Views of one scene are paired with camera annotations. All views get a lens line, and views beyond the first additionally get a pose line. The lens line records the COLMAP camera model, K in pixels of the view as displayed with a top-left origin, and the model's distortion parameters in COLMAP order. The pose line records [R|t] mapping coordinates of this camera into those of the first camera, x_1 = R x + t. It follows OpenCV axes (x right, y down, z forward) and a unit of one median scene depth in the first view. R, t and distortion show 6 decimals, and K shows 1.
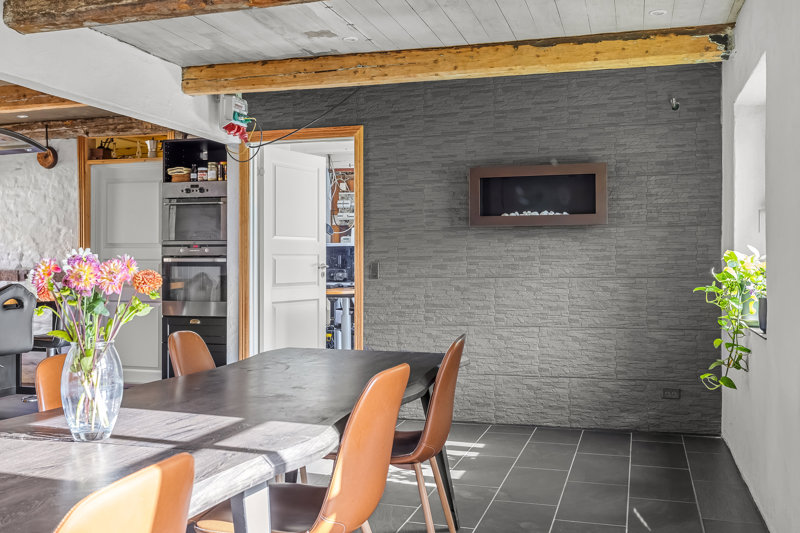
lens RADIAL K [[801.7, 0, 399.3], [0, 801.7, 266.8], [0, 0, 1]] dist [-0.016370, 0.000000]
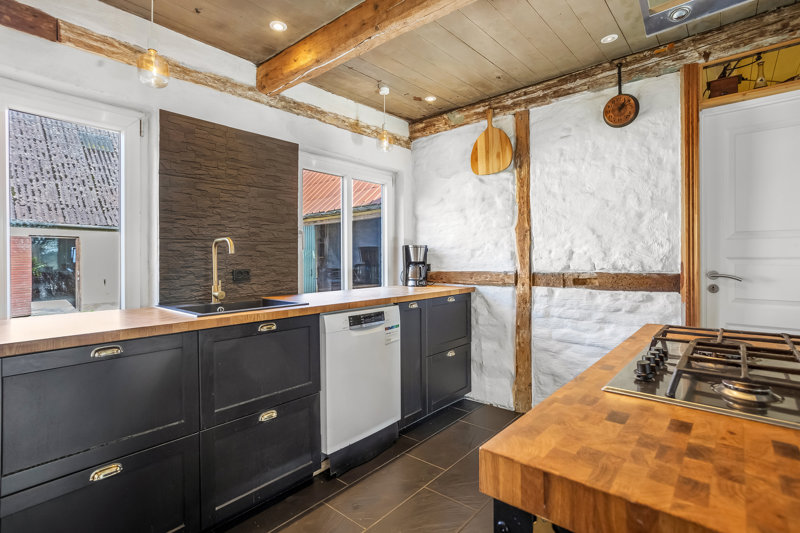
lens RADIAL K [[386.8, 0, 400.8], [0, 386.8, 263.7], [0, 0, 1]] dist [-0.012058, 0.004328]
pose [[0.911029, 0.003195, -0.412330, -0.476060], [-0.004058, 0.999991, -0.001216, -0.003176], [0.412322, 0.002780, 0.911034, 0.619528]]
